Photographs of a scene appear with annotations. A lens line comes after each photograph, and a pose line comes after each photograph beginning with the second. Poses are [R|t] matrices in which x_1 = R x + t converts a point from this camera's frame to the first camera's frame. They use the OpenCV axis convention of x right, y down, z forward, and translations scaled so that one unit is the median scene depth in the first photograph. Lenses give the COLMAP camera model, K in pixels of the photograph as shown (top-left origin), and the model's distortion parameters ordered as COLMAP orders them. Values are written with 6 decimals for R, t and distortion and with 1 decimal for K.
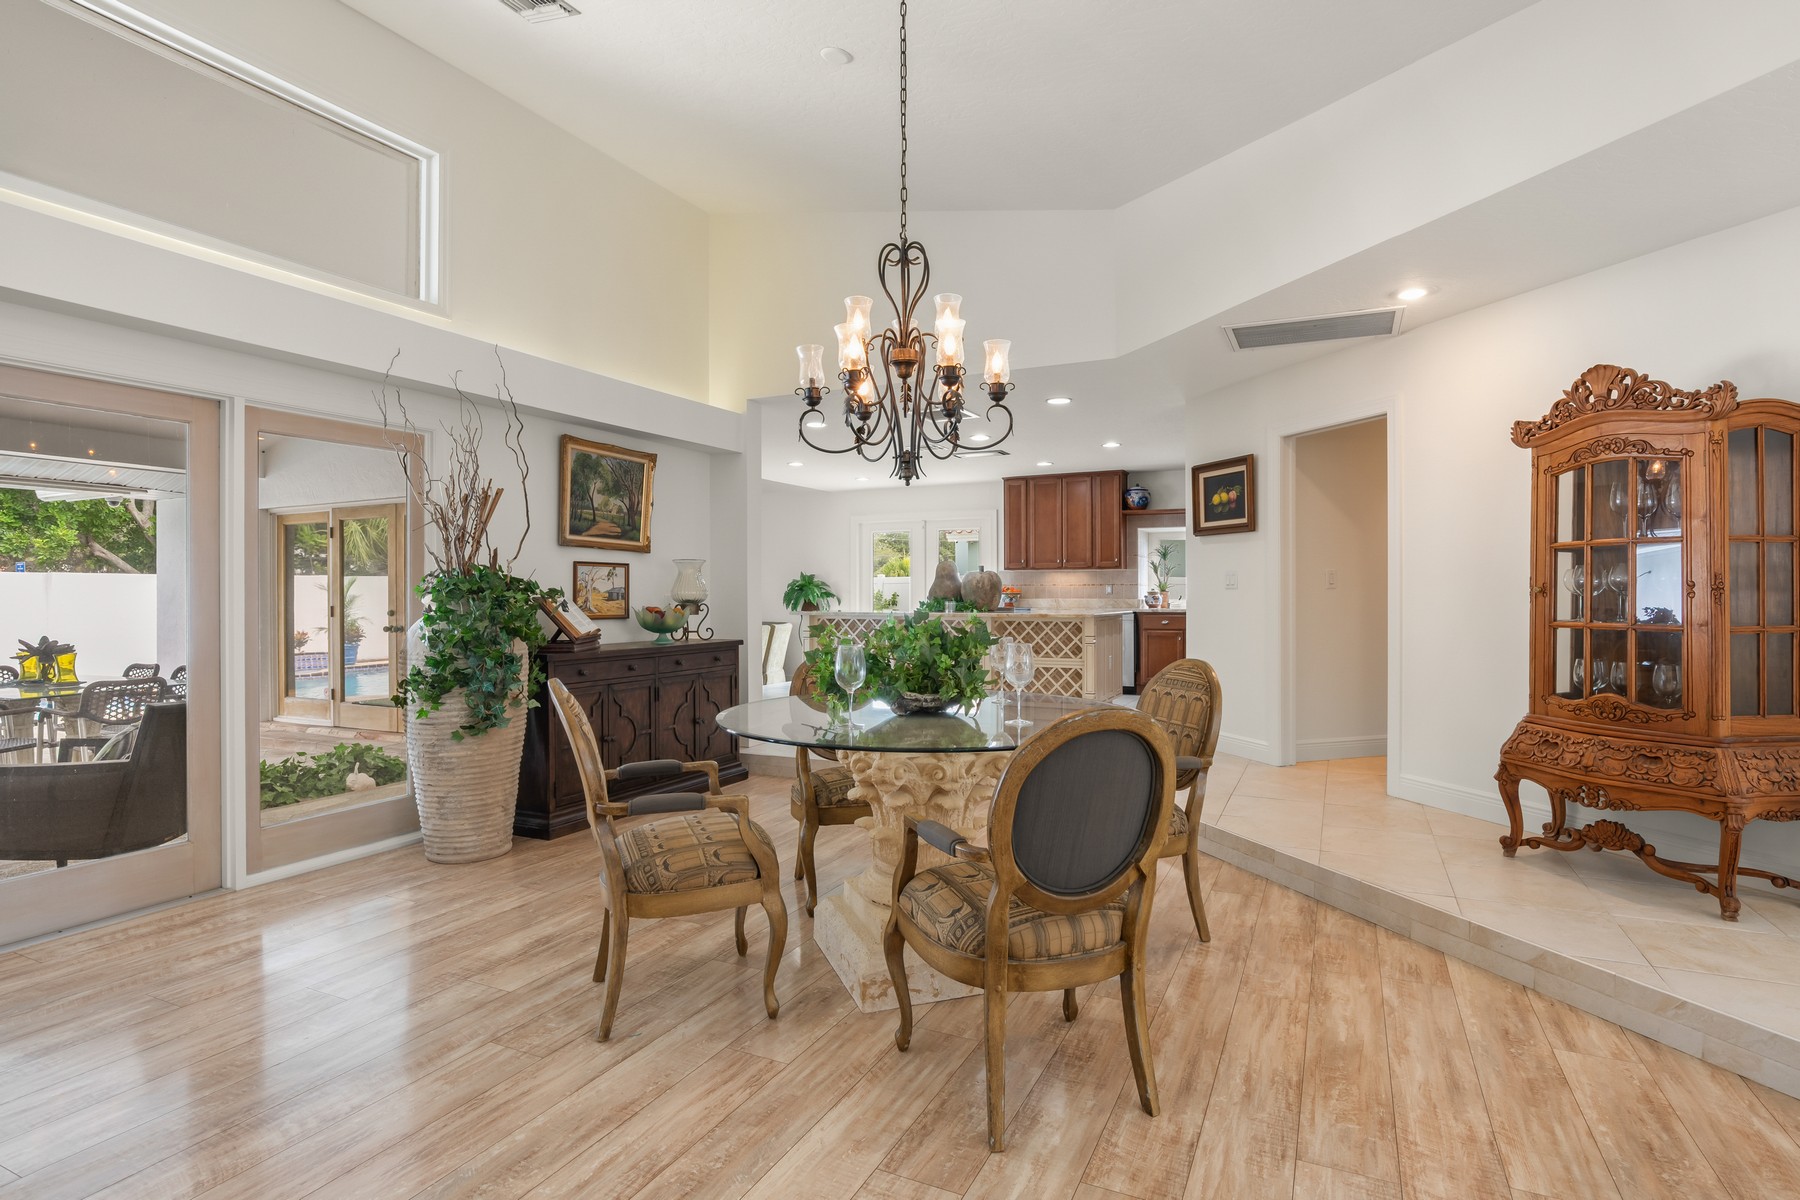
lens RADIAL K [[908.4, 0, 916.3], [0, 908.4, 601.0], [0, 0, 1]] dist [-0.006390, -0.000863]
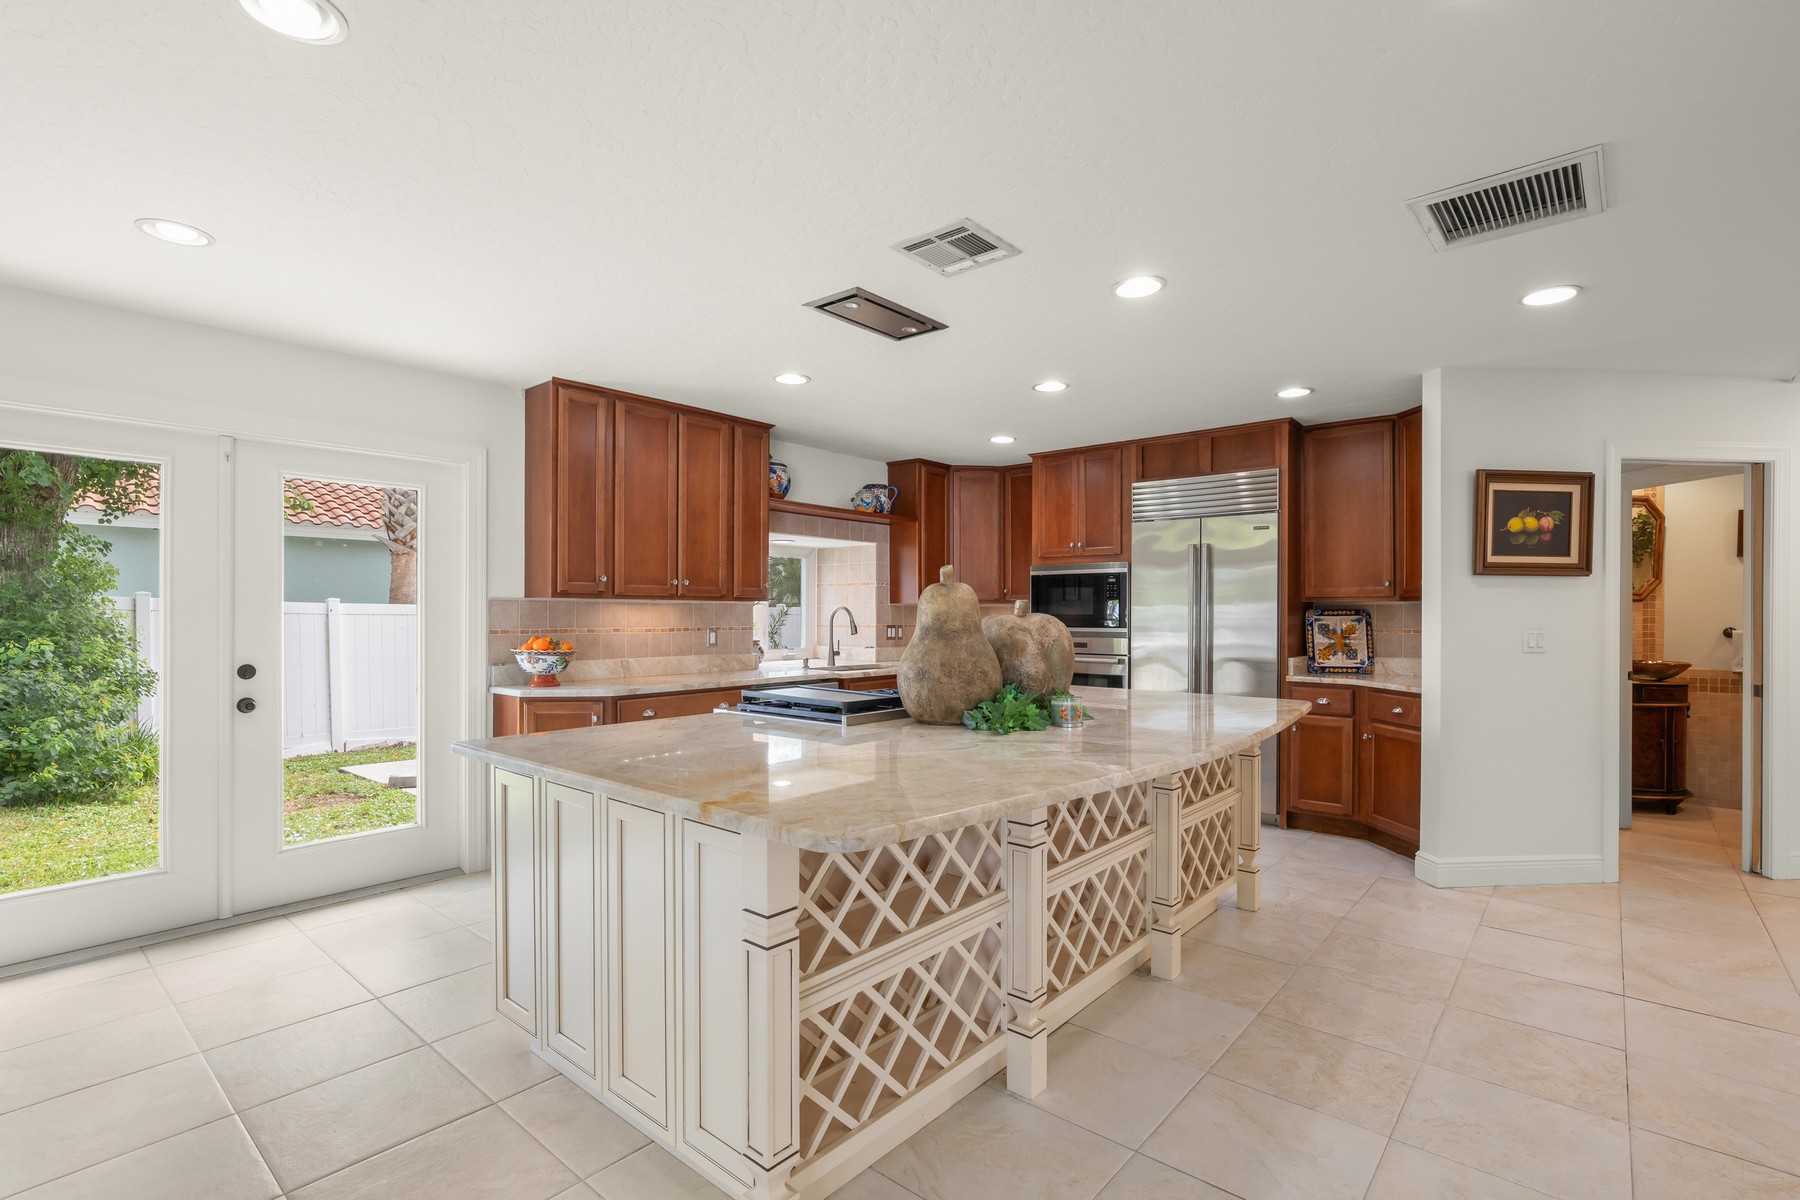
lens RADIAL K [[820.7, 0, 942.8], [0, 820.7, 613.3], [0, 0, 1]] dist [-0.000115, 0.000156]
pose [[0.242427, -0.000701, 0.970169, -0.454403], [0.003909, 0.999992, -0.000255, -0.052704], [-0.970162, 0.003854, 0.242428, 1.484684]]
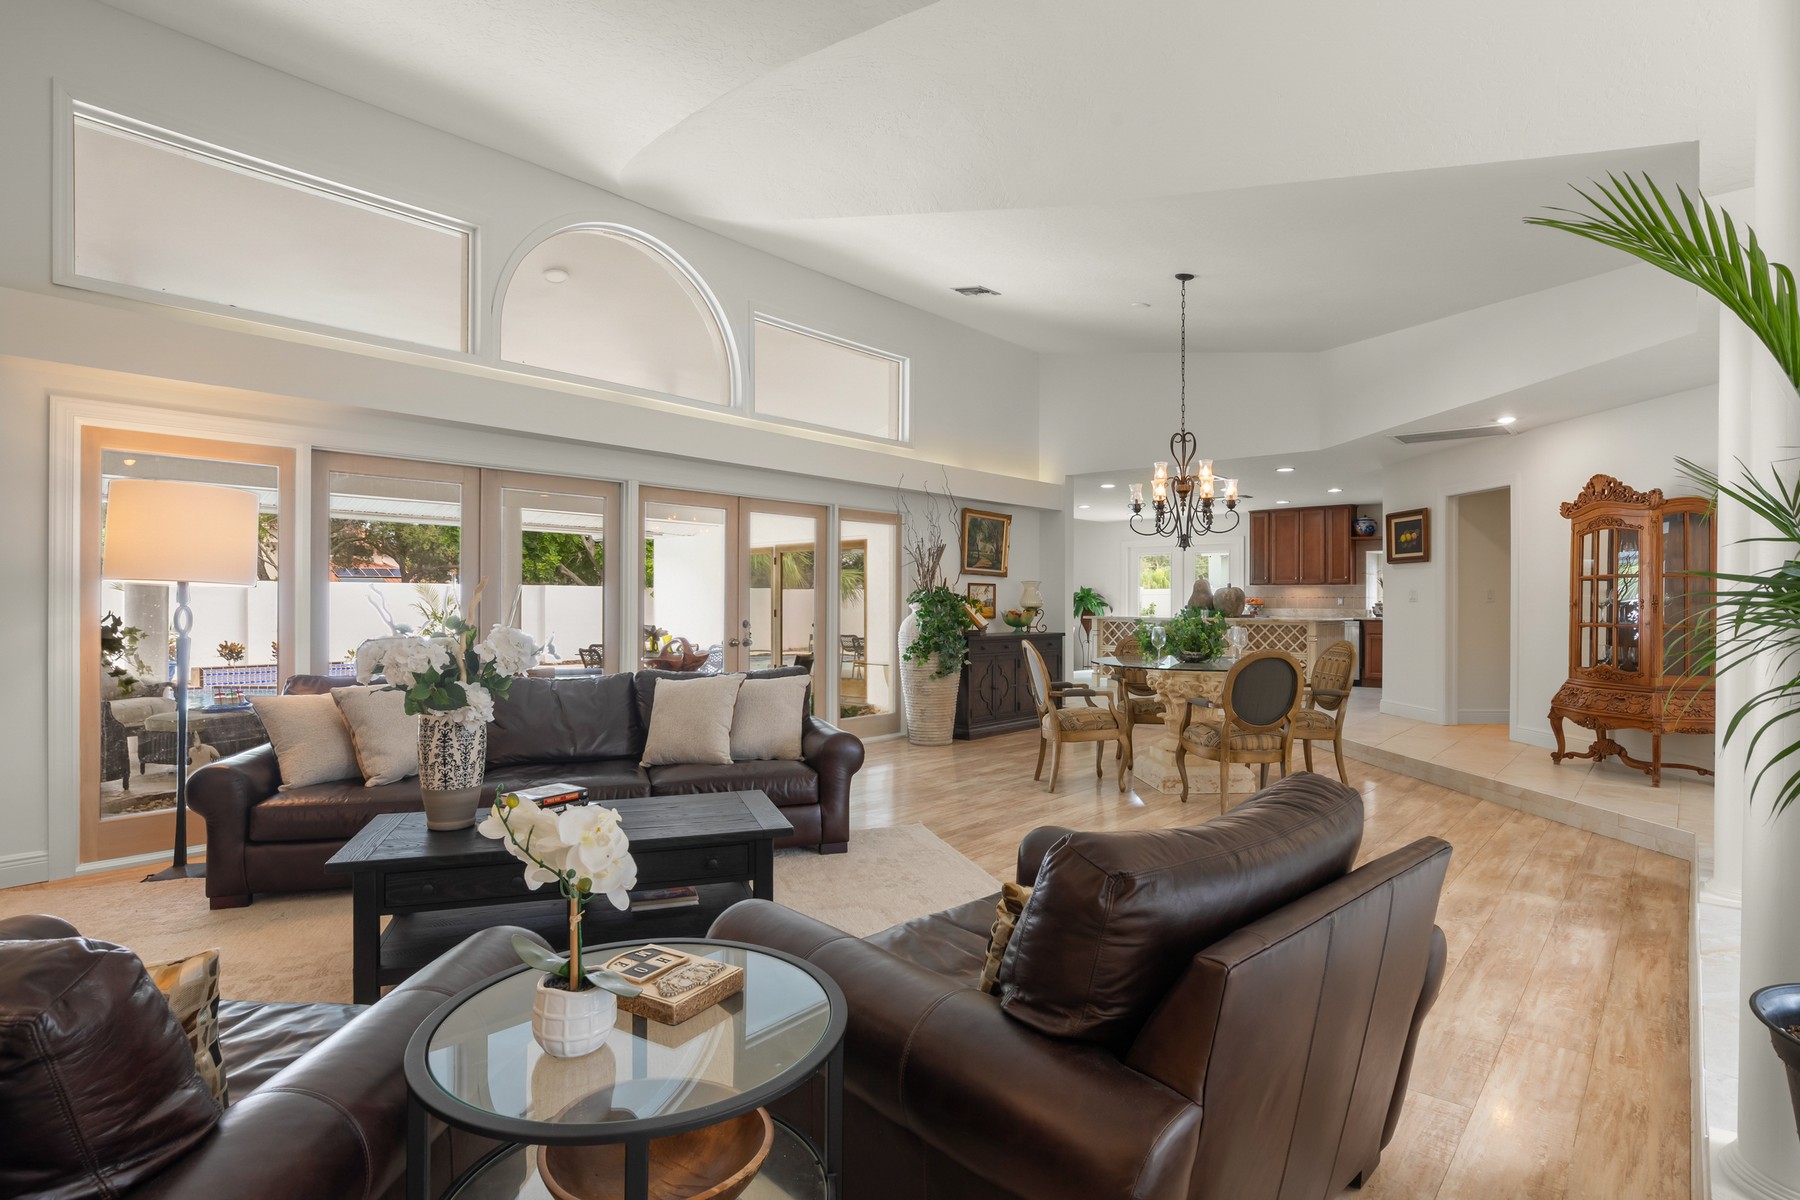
lens RADIAL K [[908.4, 0, 916.3], [0, 908.4, 601.0], [0, 0, 1]] dist [-0.006390, -0.000863]
pose [[0.964275, 0.005526, -0.264844, -0.028525], [-0.008220, 0.999925, -0.009063, 0.005134], [0.264774, 0.010916, 0.964249, -0.645370]]
